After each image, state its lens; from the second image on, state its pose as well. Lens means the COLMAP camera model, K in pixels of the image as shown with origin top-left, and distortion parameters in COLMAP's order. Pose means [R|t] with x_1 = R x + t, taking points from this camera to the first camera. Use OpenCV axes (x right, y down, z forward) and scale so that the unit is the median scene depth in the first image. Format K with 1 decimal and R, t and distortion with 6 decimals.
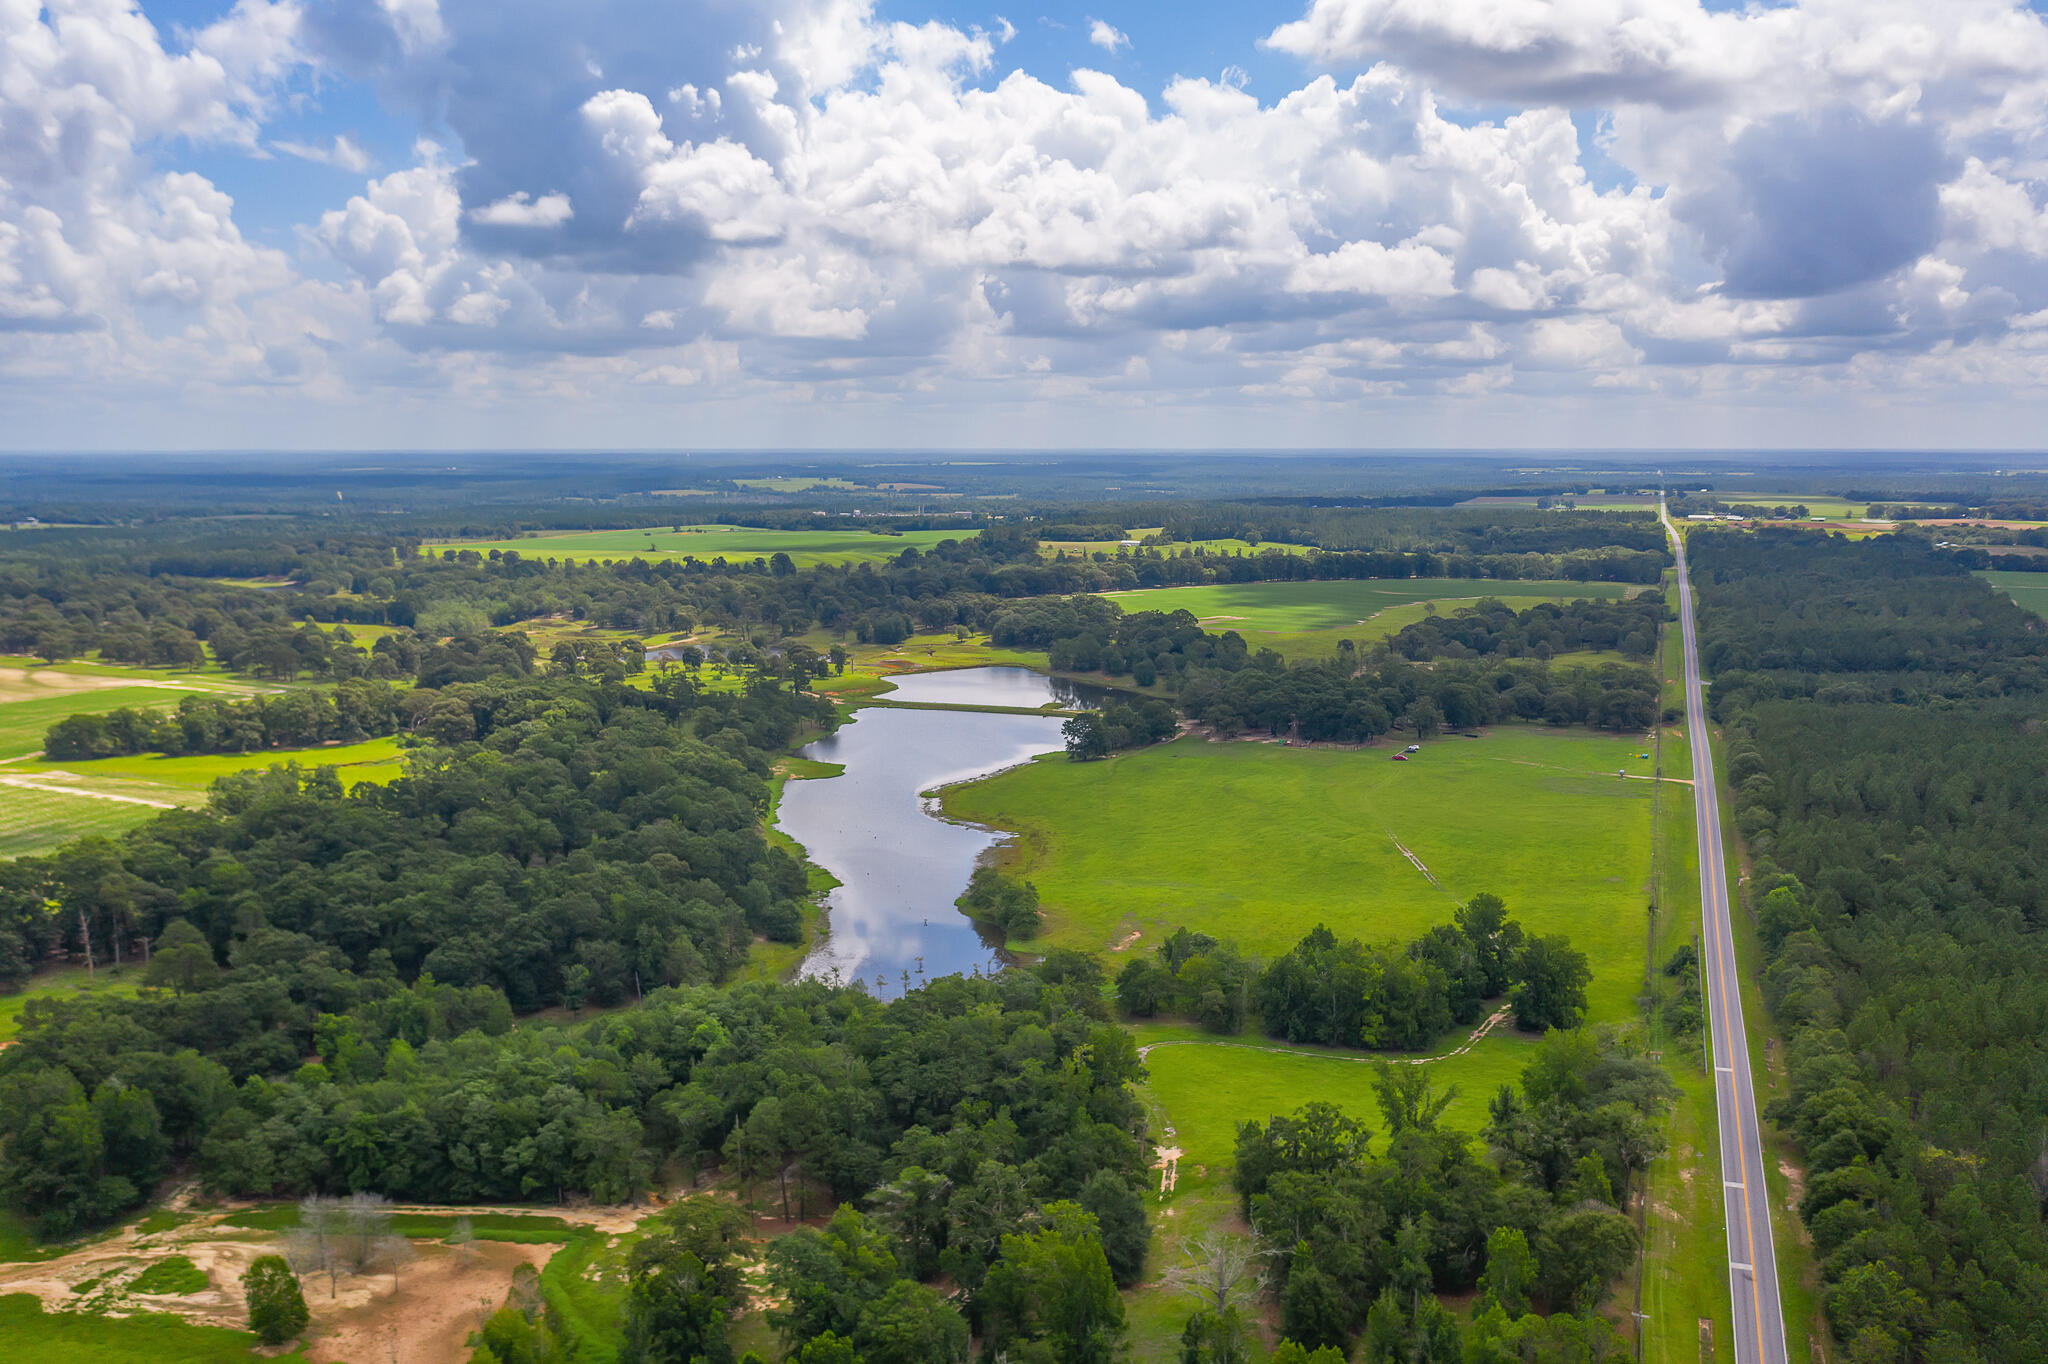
lens RADIAL K [[1659.8, 0, 1023.1], [0, 1659.8, 659.4], [0, 0, 1]] dist [-0.014773, -0.004371]
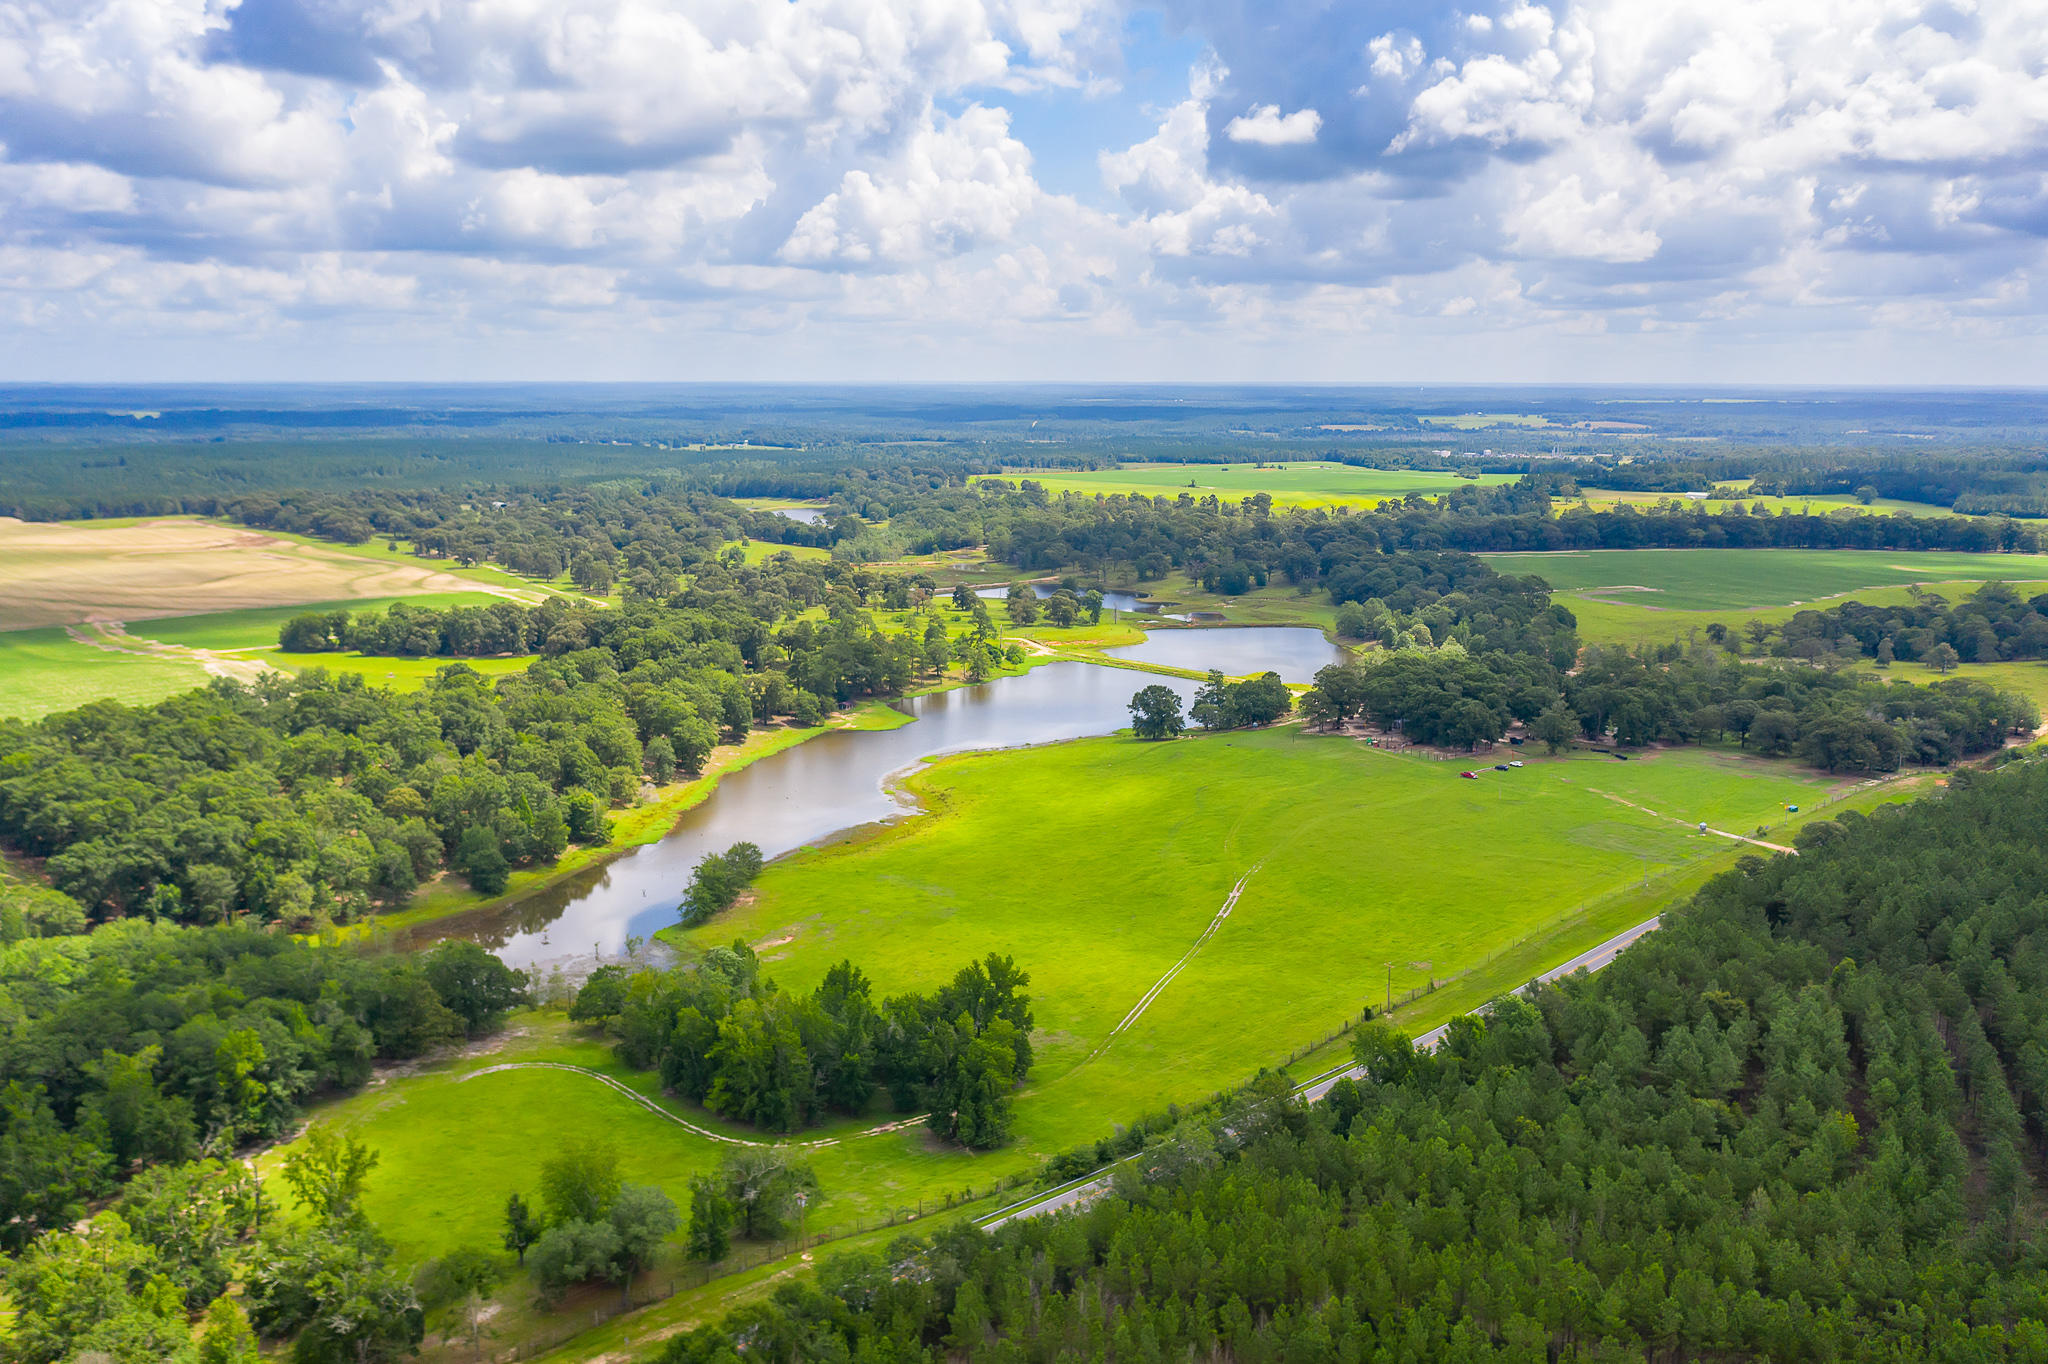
lens RADIAL K [[1665.4, 0, 1023.1], [0, 1665.4, 755.3], [0, 0, 1]] dist [-0.015964, 0.013238]
pose [[0.891008, 0.102309, -0.442309, 0.144963], [-0.060321, 0.992317, 0.108018, -0.008624], [0.449962, -0.069564, 0.890334, 0.072612]]
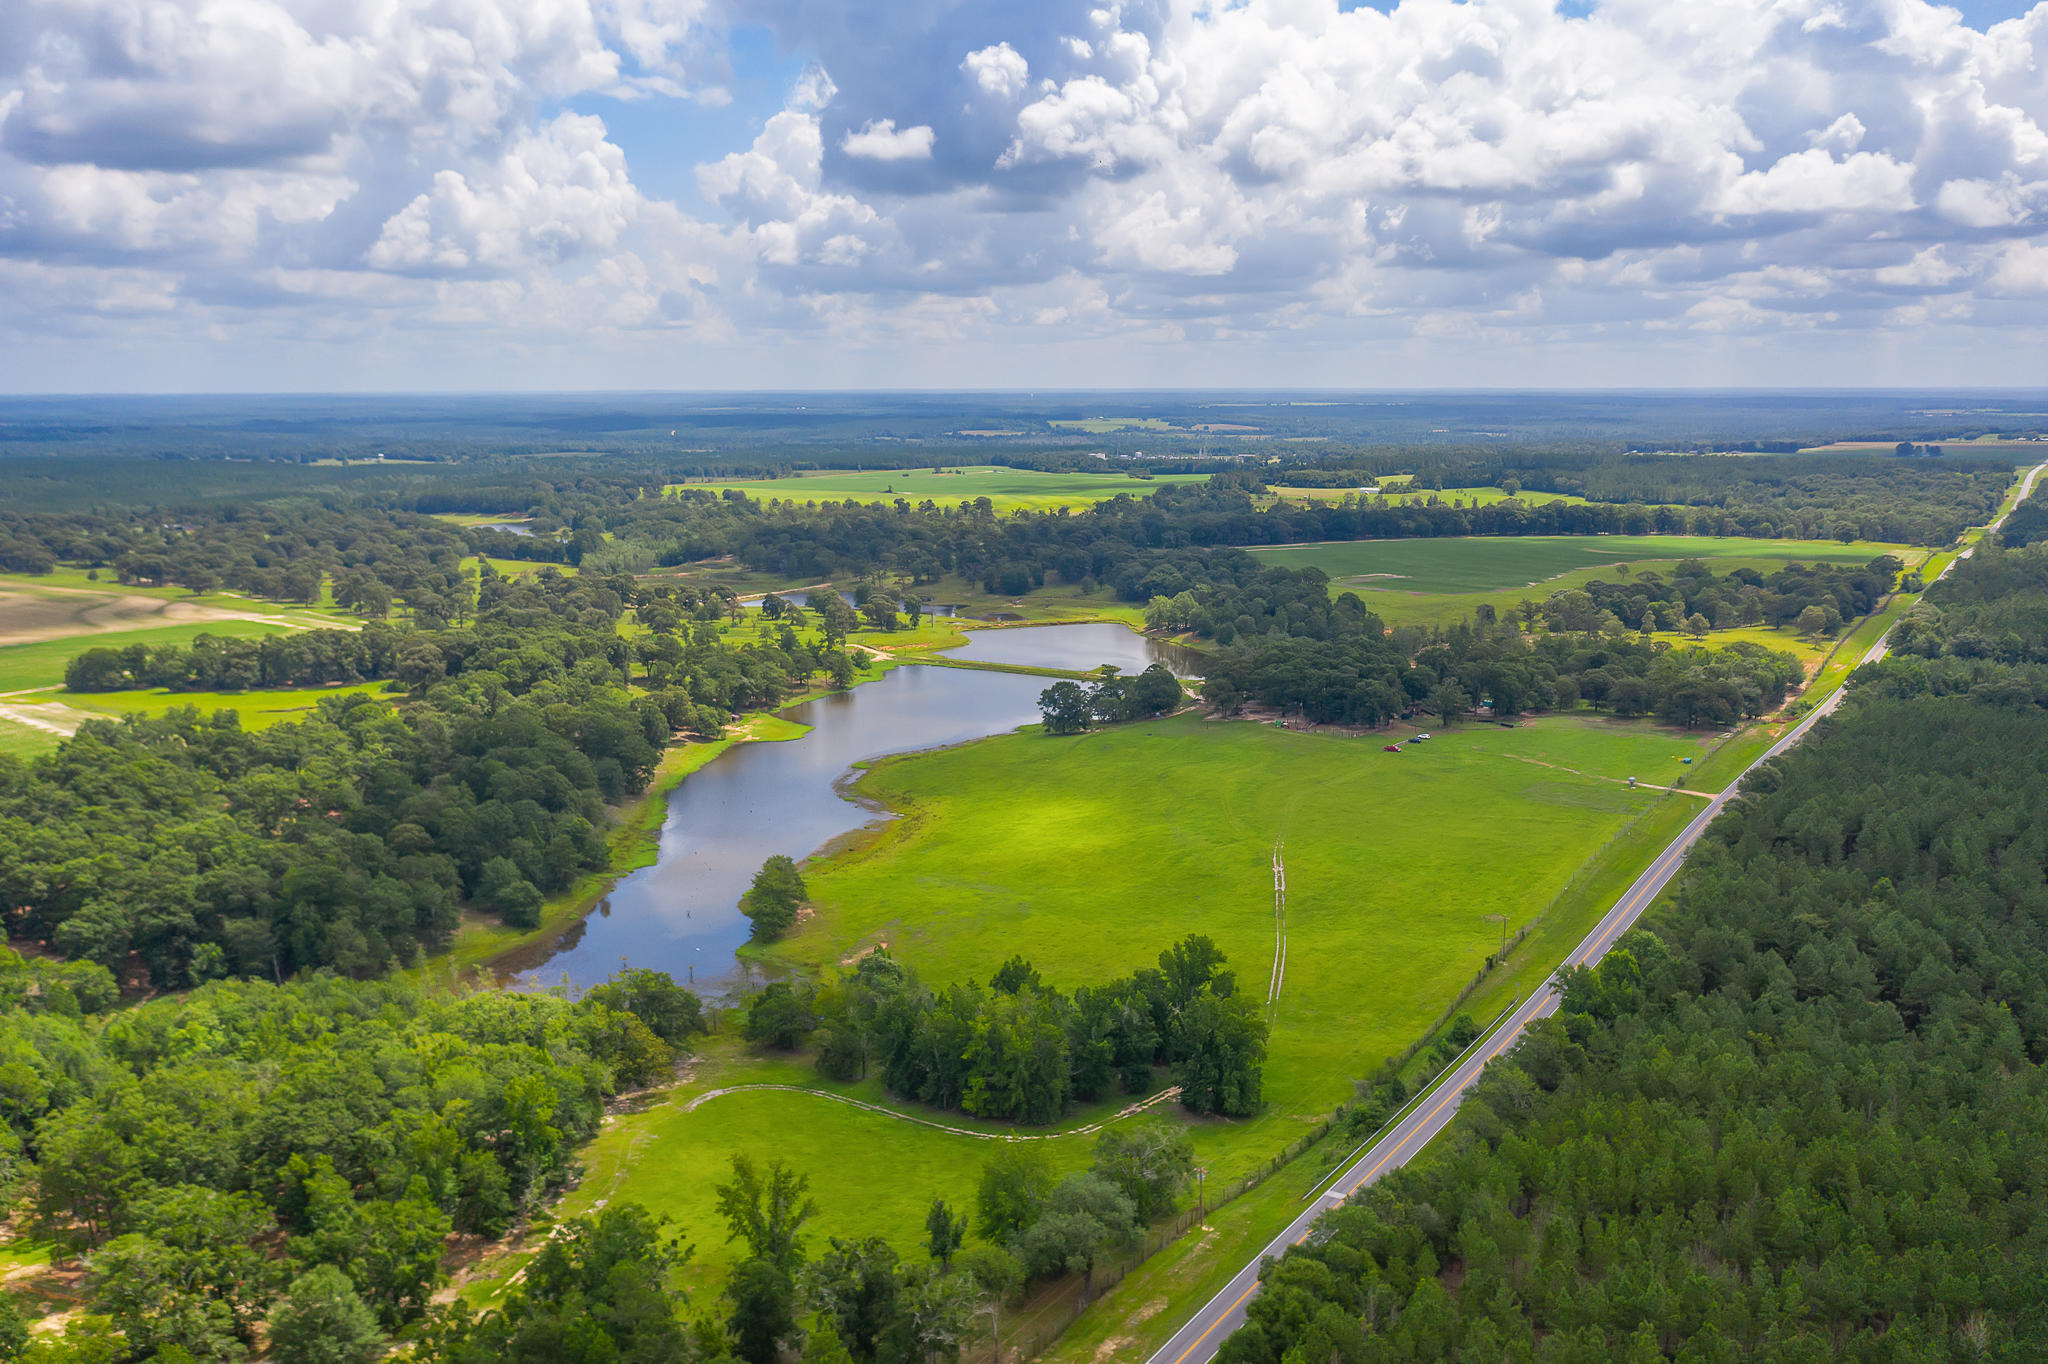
lens RADIAL K [[1655.8, 0, 1024.2], [0, 1655.8, 722.8], [0, 0, 1]] dist [-0.009848, 0.003436]
pose [[0.974032, 0.042669, -0.222353, 0.086227], [-0.026299, 0.996756, 0.076070, -0.005459], [0.224877, -0.068247, 0.971994, 0.044269]]
